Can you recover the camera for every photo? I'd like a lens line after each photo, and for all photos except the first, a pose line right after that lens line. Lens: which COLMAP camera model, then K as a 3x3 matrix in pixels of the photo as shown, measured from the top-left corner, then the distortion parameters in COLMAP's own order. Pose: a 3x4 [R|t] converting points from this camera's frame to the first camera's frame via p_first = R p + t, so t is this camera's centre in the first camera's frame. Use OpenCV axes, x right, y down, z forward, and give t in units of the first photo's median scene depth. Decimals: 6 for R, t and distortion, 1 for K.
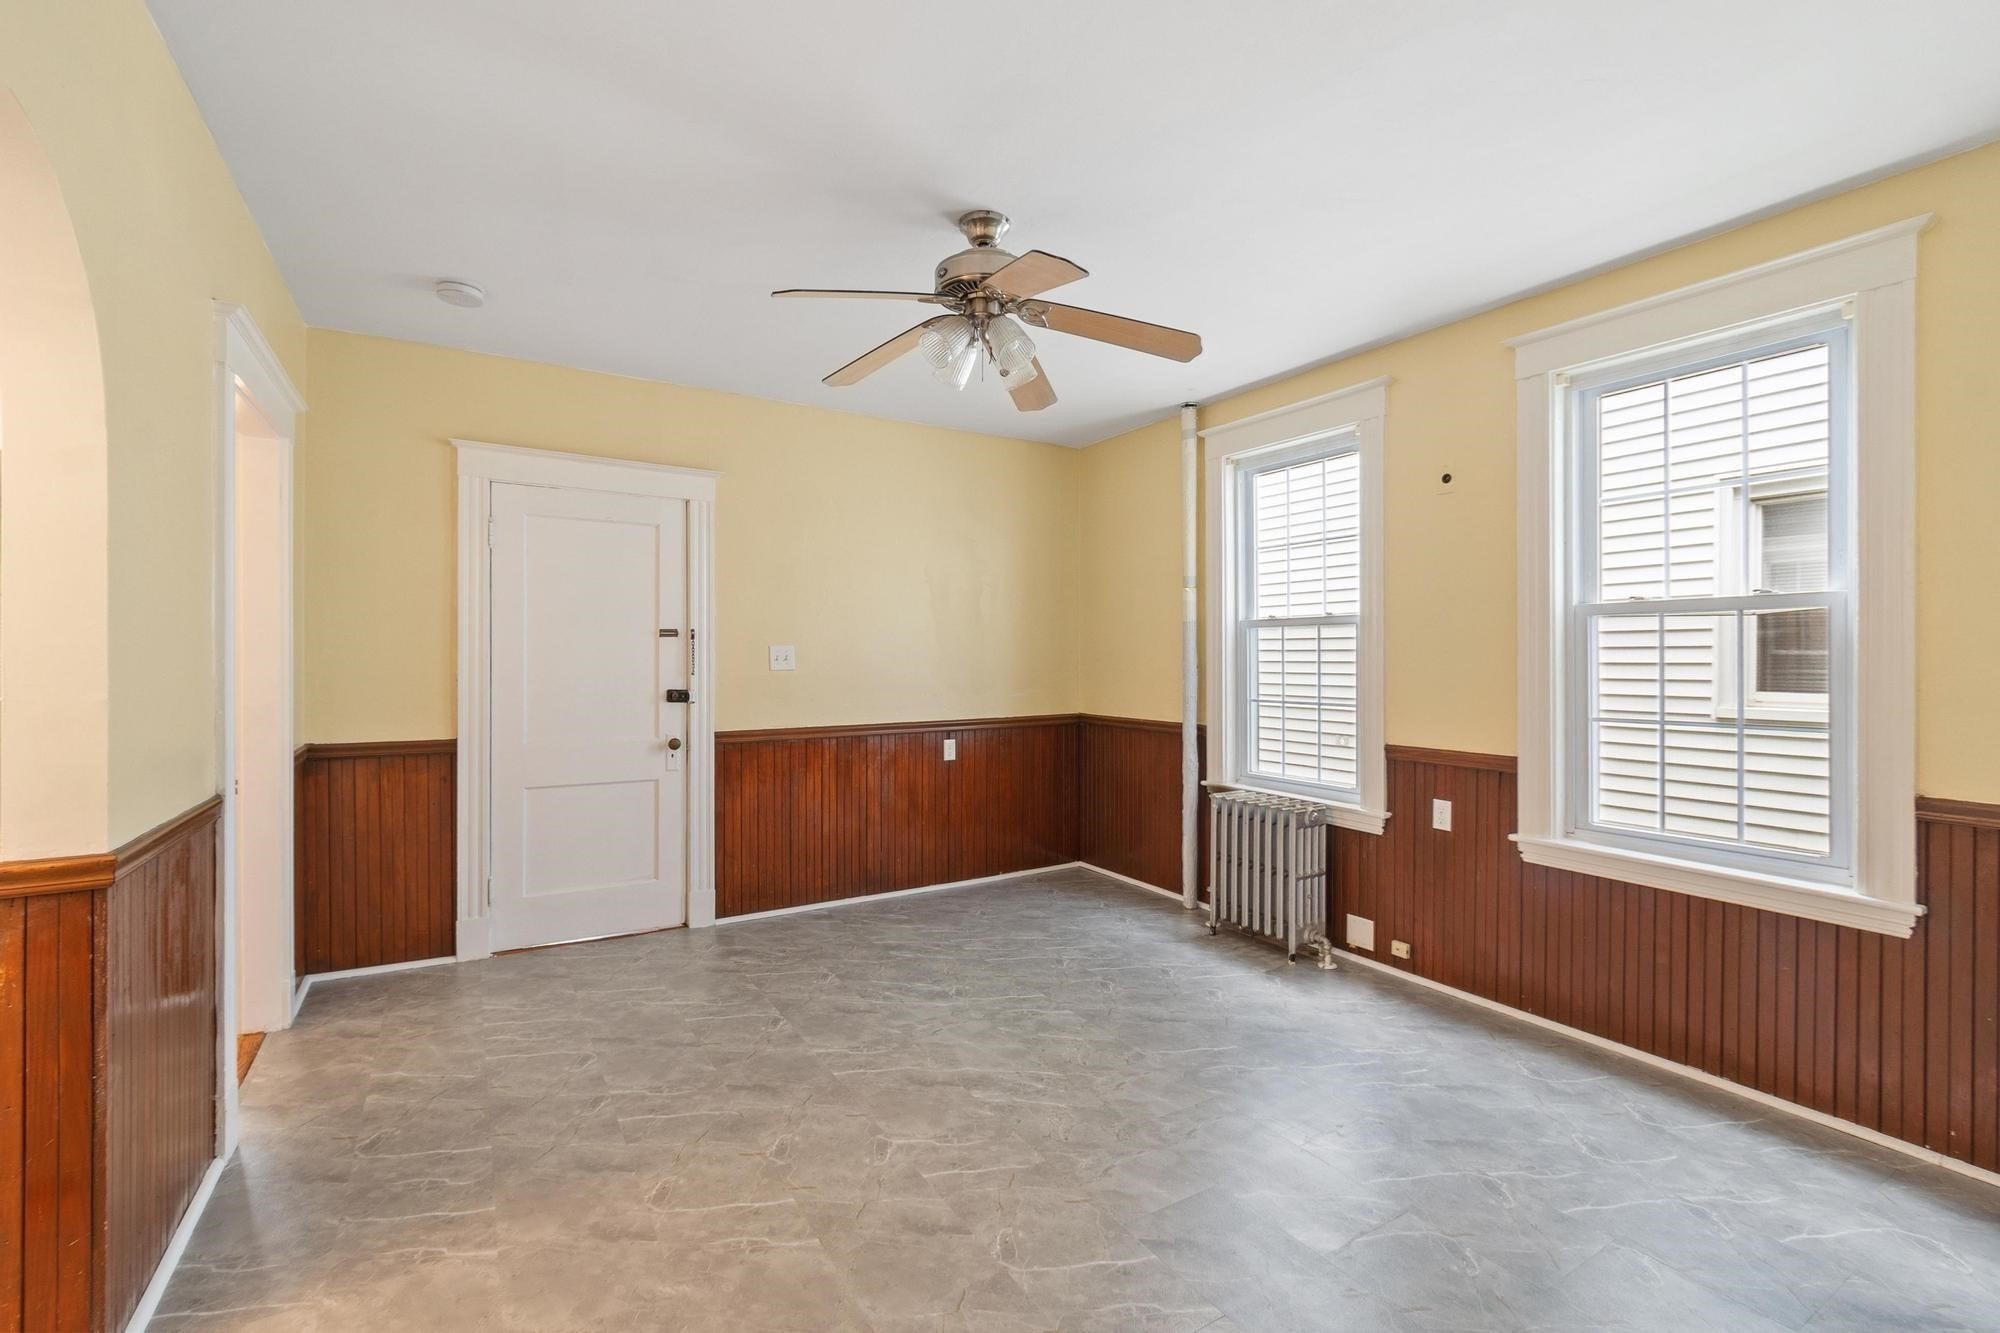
lens RADIAL K [[870.1, 0, 1011.4], [0, 870.1, 653.0], [0, 0, 1]] dist [0.002727, -0.001868]
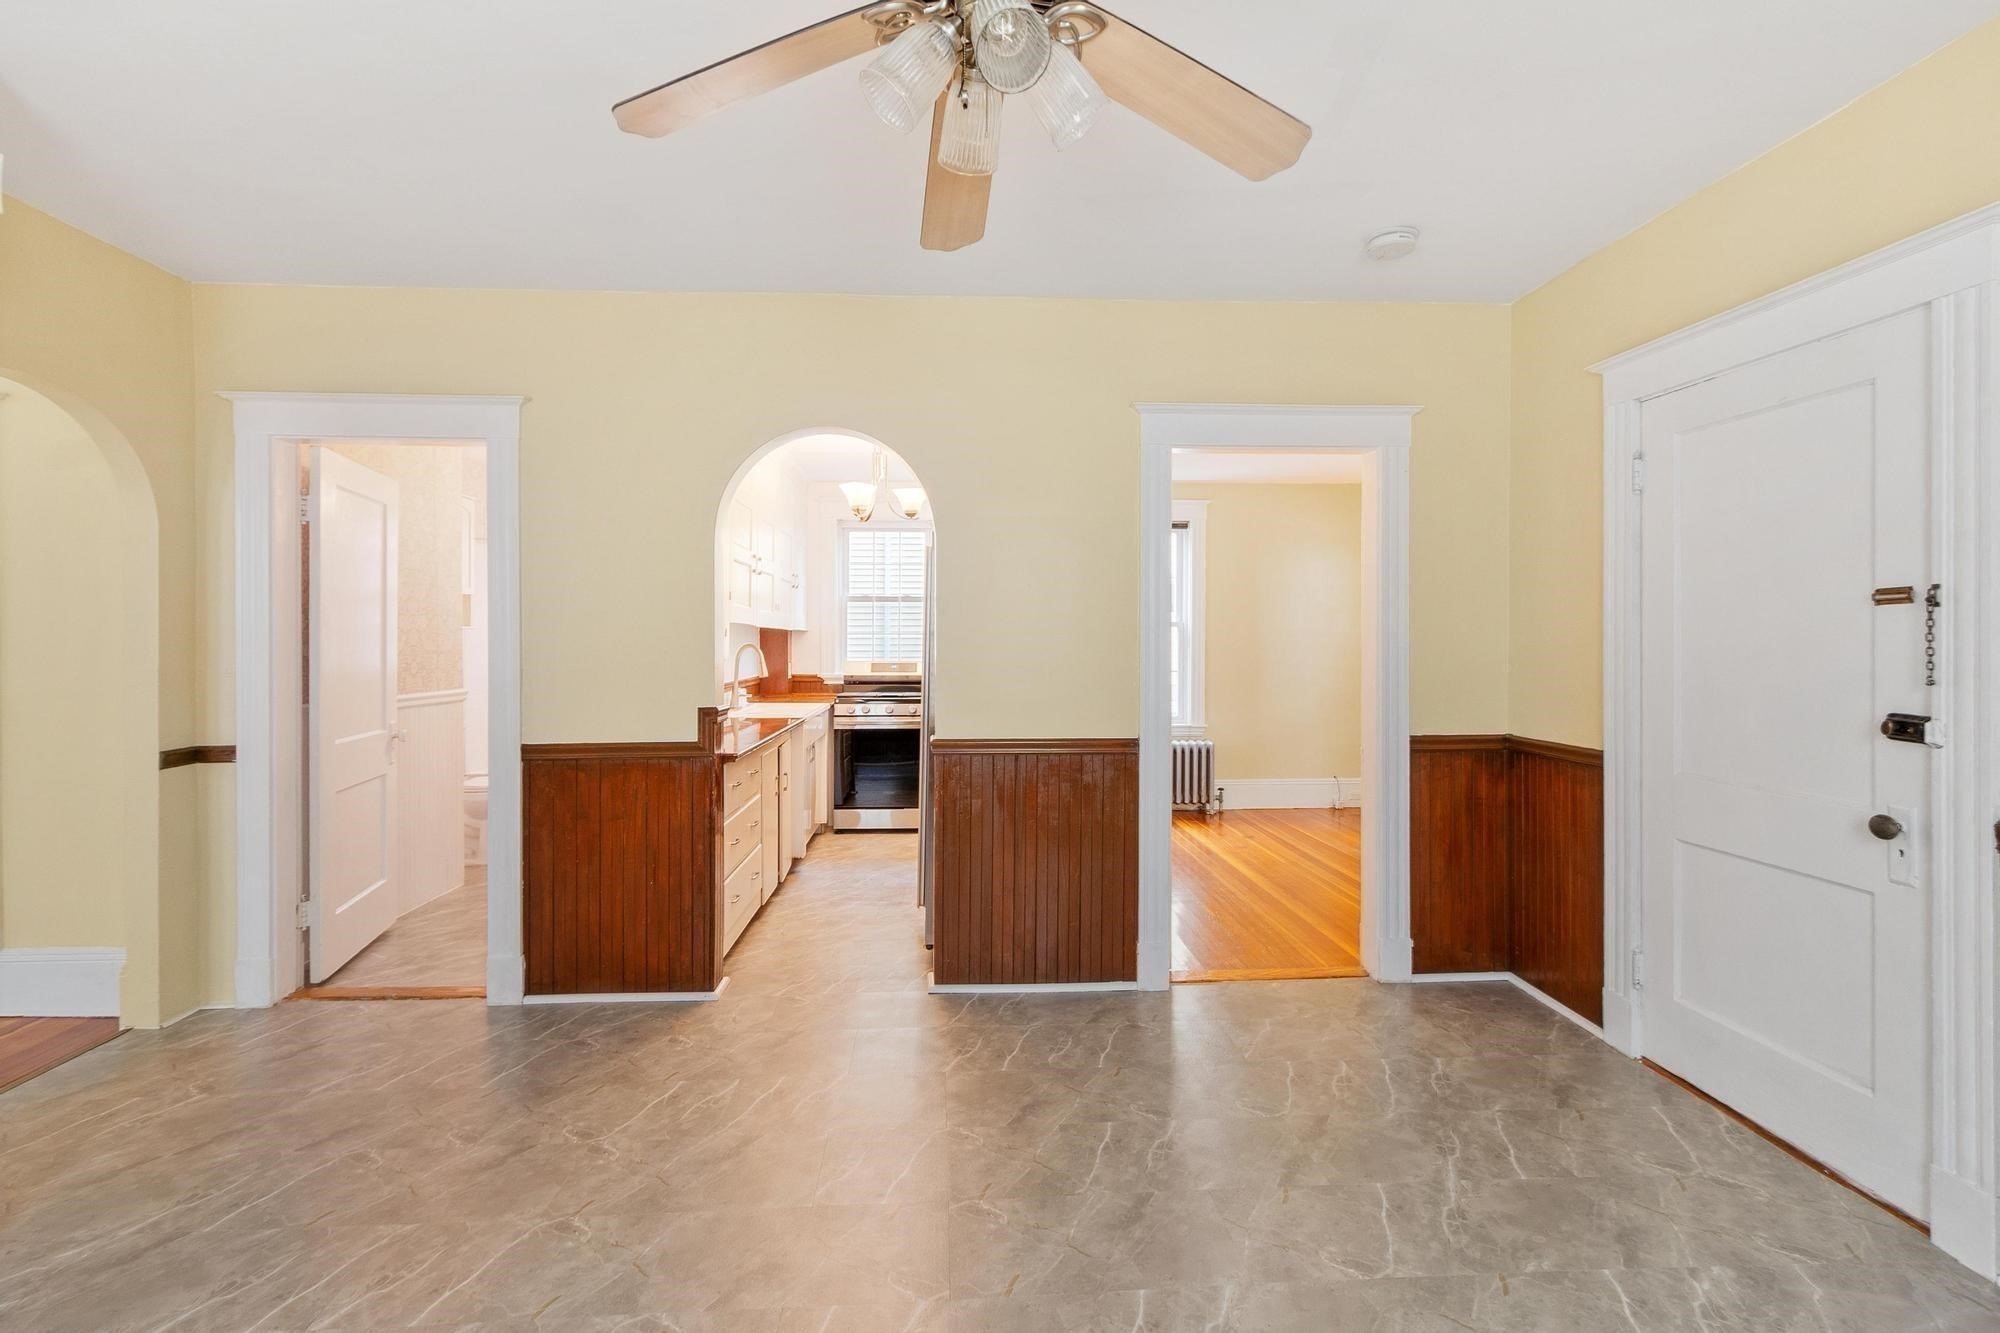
lens RADIAL K [[870.1, 0, 989.0], [0, 870.1, 654.6], [0, 0, 1]] dist [0.002727, -0.001868]
pose [[-0.479311, 0.004053, -0.877636, 0.313568], [-0.005439, 0.999956, 0.007588, 0.010501], [0.877628, 0.008410, -0.479268, 0.930366]]
